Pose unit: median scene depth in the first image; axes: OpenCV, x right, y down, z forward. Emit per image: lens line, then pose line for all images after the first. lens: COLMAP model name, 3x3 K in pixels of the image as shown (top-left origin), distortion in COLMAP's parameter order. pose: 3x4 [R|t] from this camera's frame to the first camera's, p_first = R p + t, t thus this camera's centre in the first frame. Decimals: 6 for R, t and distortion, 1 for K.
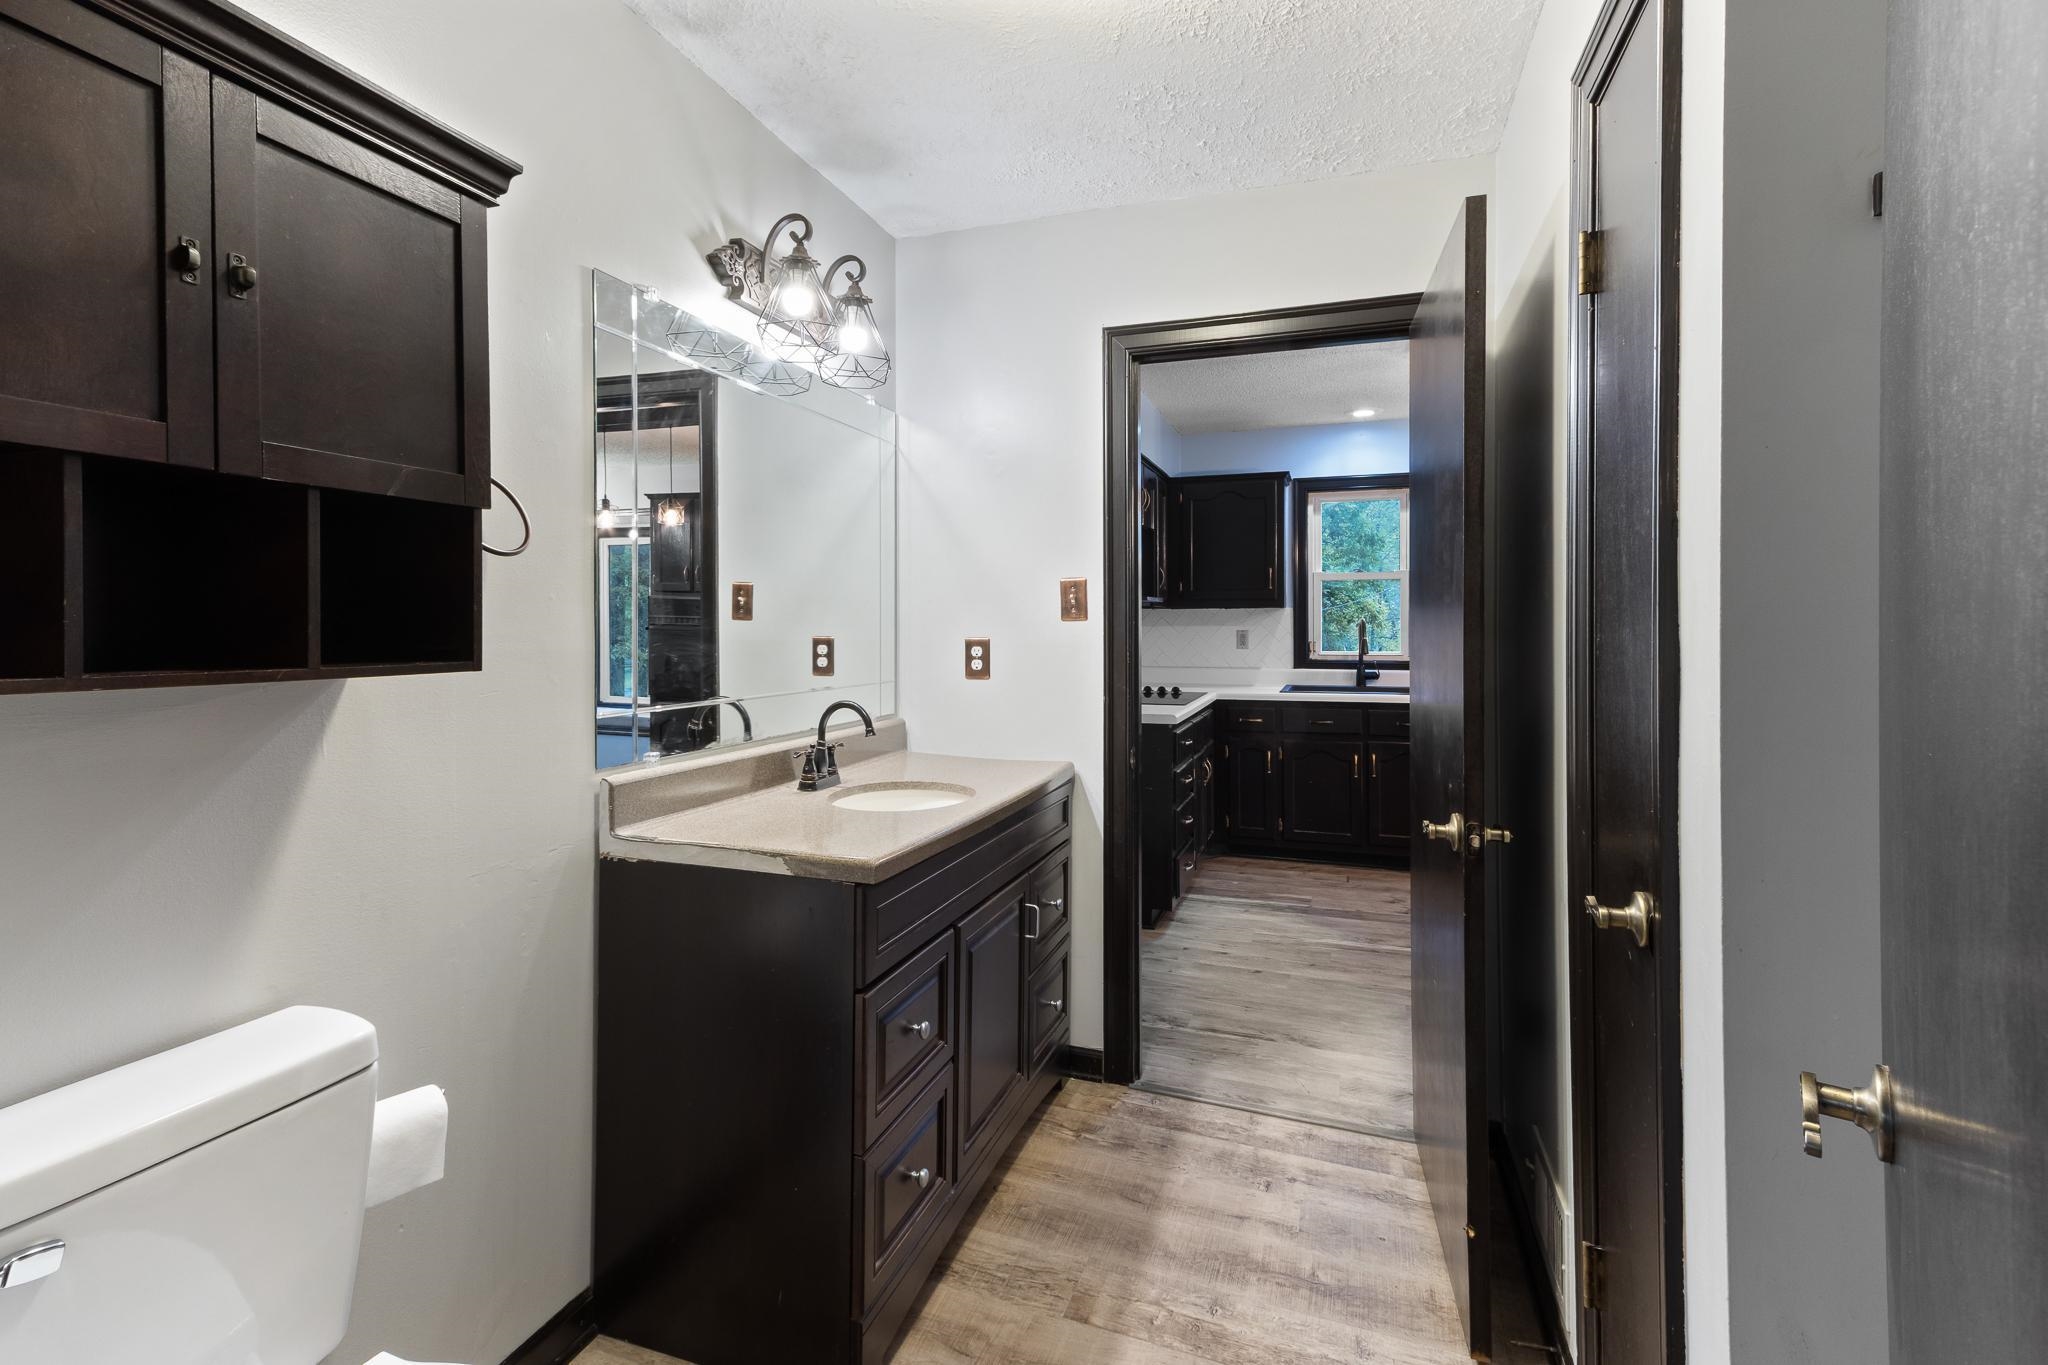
lens RADIAL K [[951.1, 0, 1011.2], [0, 951.1, 610.2], [0, 0, 1]] dist [0.027987, -0.001545]
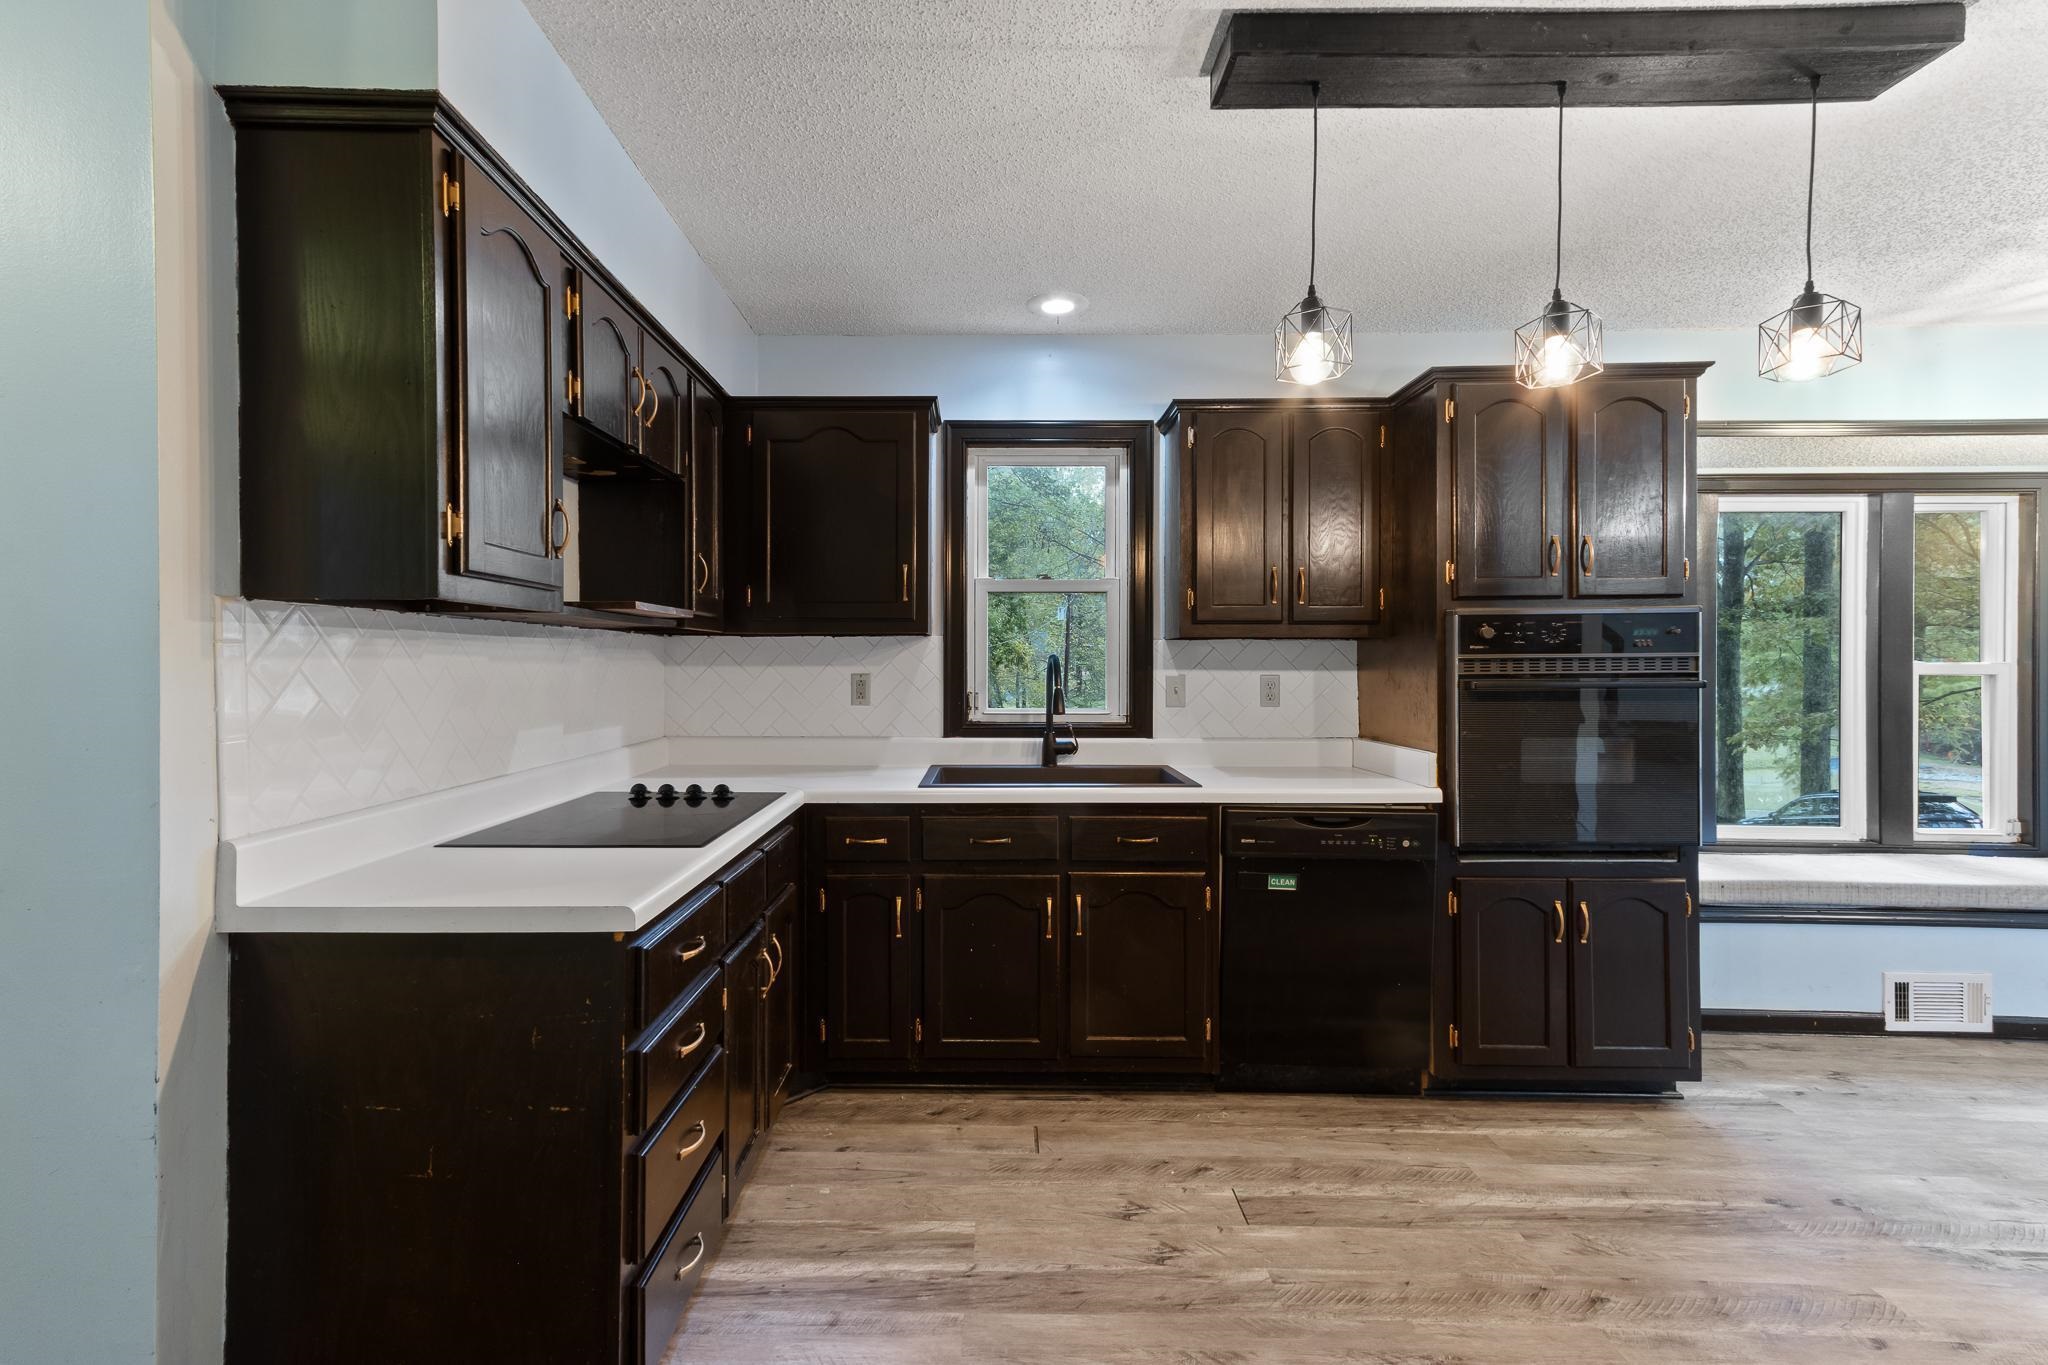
lens RADIAL K [[951.1, 0, 987.6], [0, 951.1, 666.7], [0, 0, 1]] dist [0.027987, -0.001545]
pose [[0.945024, 0.001436, 0.326997, 0.132692], [-0.006550, 0.999873, 0.014541, 0.008339], [-0.326934, -0.015884, 0.944914, 0.445925]]
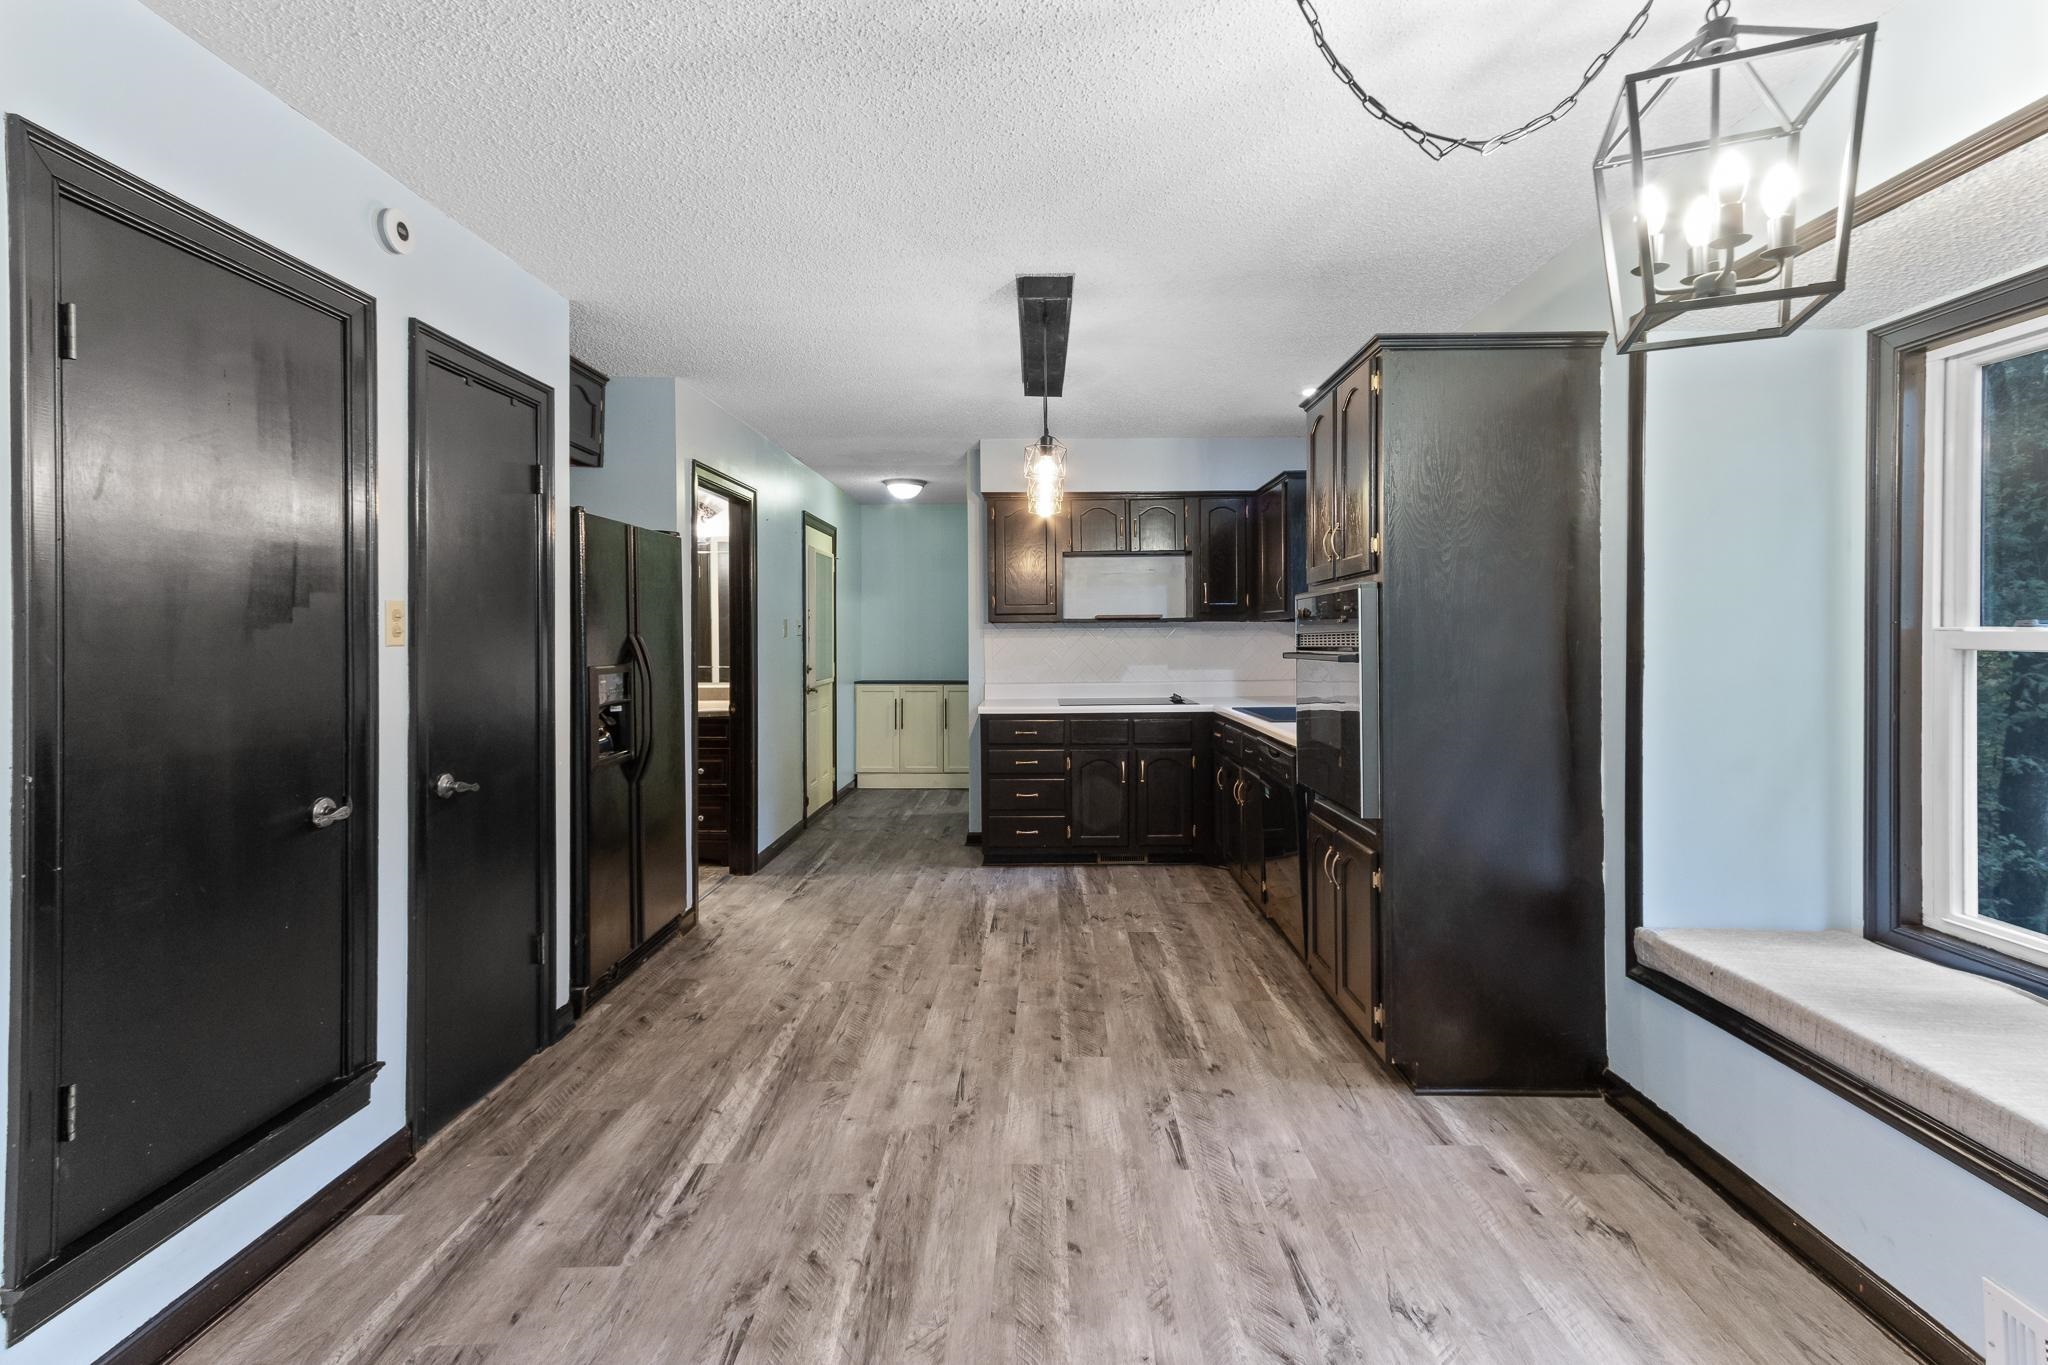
lens RADIAL K [[951.1, 0, 1018.8], [0, 951.1, 640.4], [0, 0, 1]] dist [0.027987, -0.001545]
pose [[0.315859, 0.005829, -0.948788, 1.050929], [0.015237, 0.999821, 0.011215, 0.003868], [0.948684, -0.017999, 0.315714, 0.467582]]
